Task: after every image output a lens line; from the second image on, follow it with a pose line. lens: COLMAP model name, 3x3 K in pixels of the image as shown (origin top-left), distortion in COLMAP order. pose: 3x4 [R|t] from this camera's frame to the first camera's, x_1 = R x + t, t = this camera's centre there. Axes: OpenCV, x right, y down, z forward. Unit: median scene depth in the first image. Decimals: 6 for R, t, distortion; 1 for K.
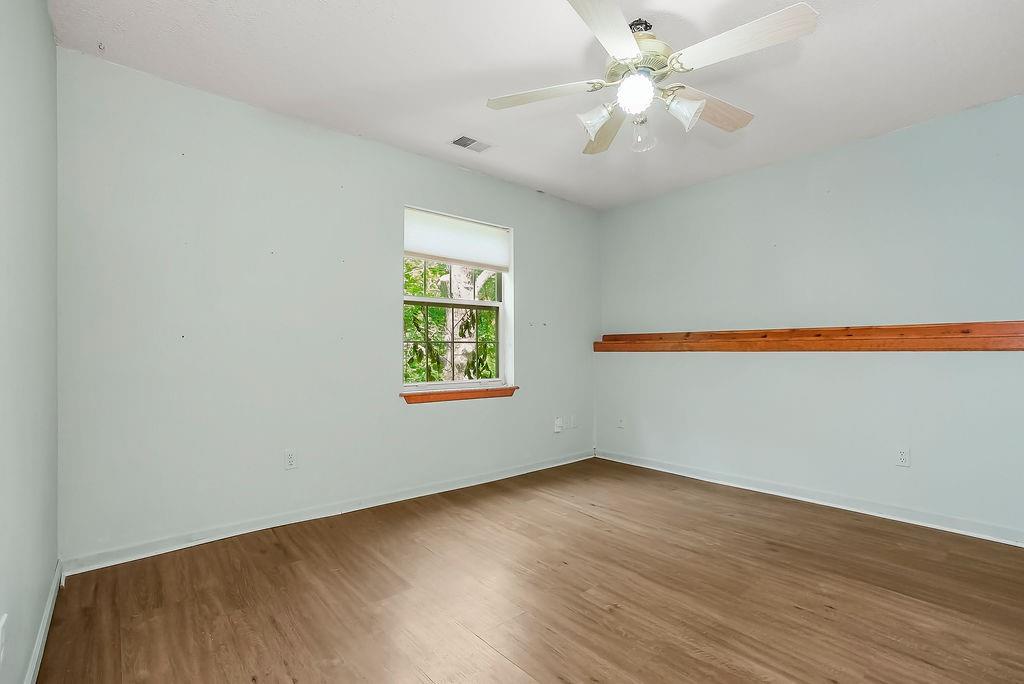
lens RADIAL K [[474.2, 0, 509.3], [0, 474.2, 346.4], [0, 0, 1]] dist [-0.030269, 0.007318]
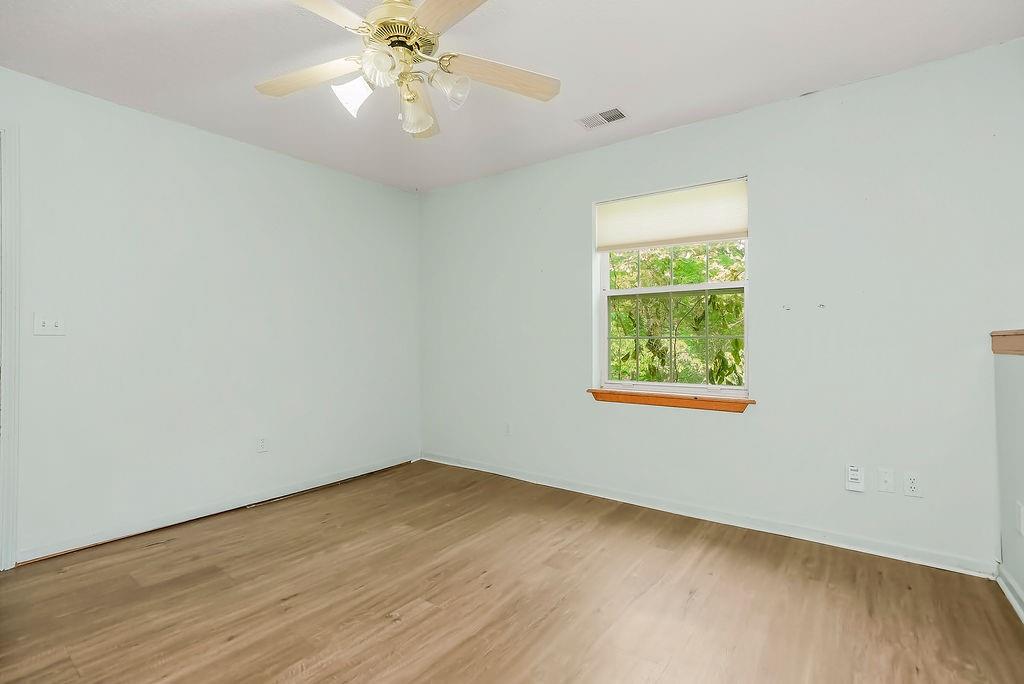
lens RADIAL K [[474.2, 0, 508.6], [0, 474.2, 339.2], [0, 0, 1]] dist [-0.030269, 0.007318]
pose [[0.215752, -0.008234, -0.976414, 0.835197], [0.005581, 0.999959, -0.007200, -0.000026], [0.976432, -0.003896, 0.215789, 0.709991]]
